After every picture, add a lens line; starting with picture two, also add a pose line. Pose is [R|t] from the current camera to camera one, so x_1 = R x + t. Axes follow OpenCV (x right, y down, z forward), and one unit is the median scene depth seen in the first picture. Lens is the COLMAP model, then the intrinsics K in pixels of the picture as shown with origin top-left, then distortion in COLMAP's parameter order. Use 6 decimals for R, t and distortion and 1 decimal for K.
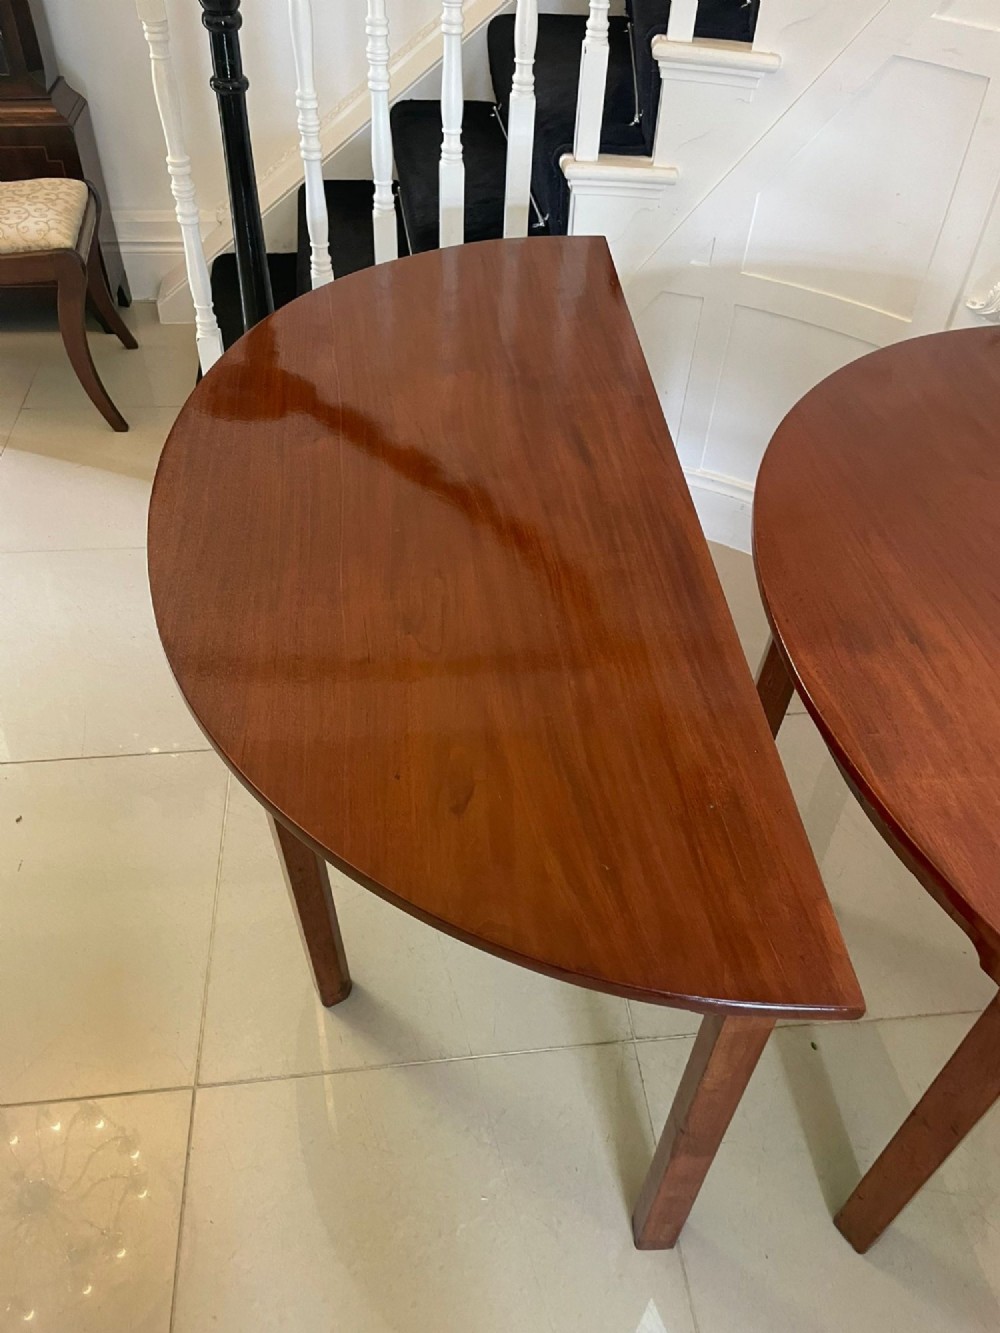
lens RADIAL K [[1011.0, 0, 512.5], [0, 1011.0, 666.1], [0, 0, 1]] dist [0.092186, -0.117505]
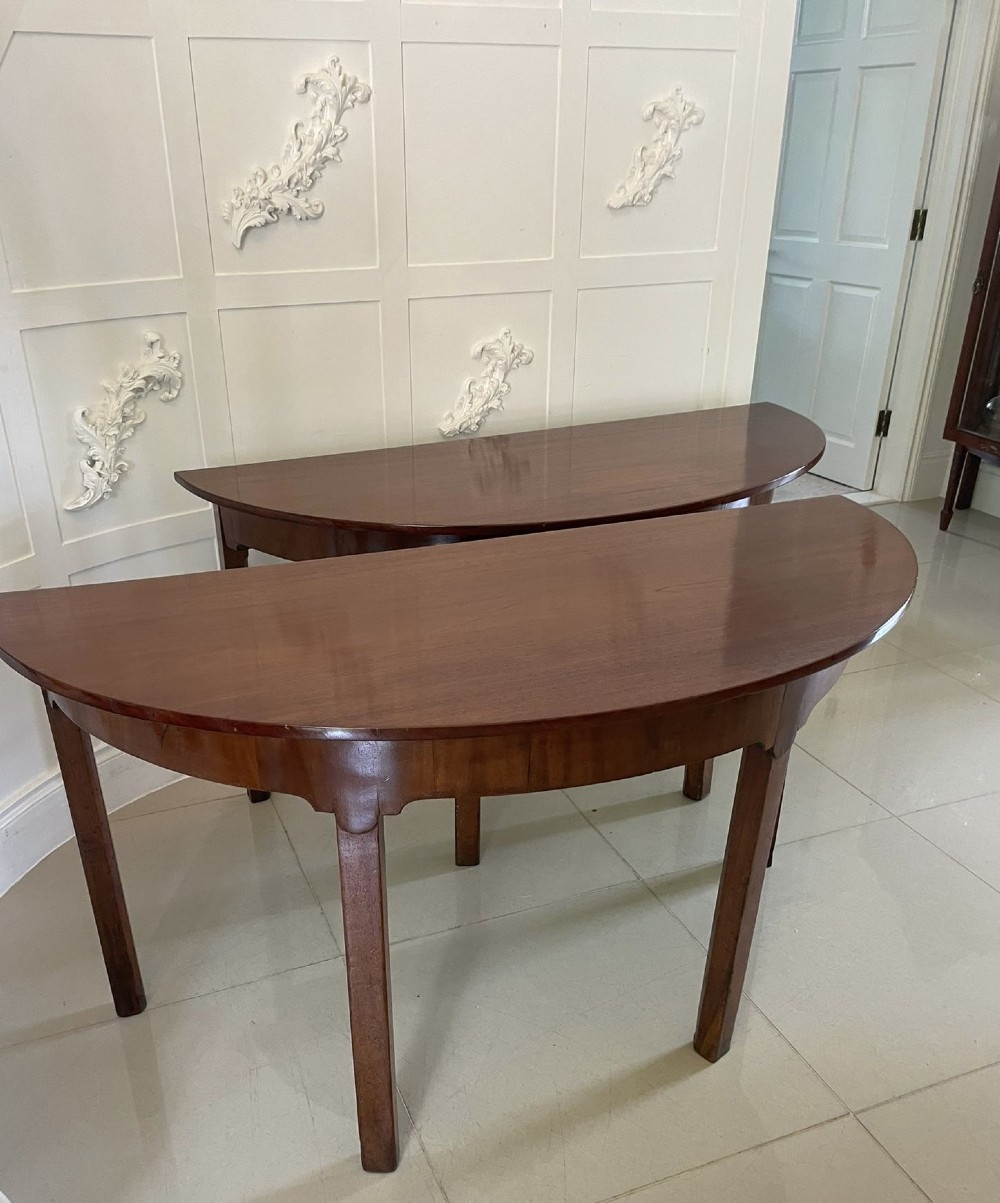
lens RADIAL K [[1064.1, 0, 455.4], [0, 1064.1, 723.1], [0, 0, 1]] dist [0.075304, -0.096485]
pose [[-0.244418, -0.494026, 0.834385, -0.801546], [0.675127, 0.530958, 0.512139, -0.568734], [-0.696034, 0.688492, 0.203755, 0.651048]]
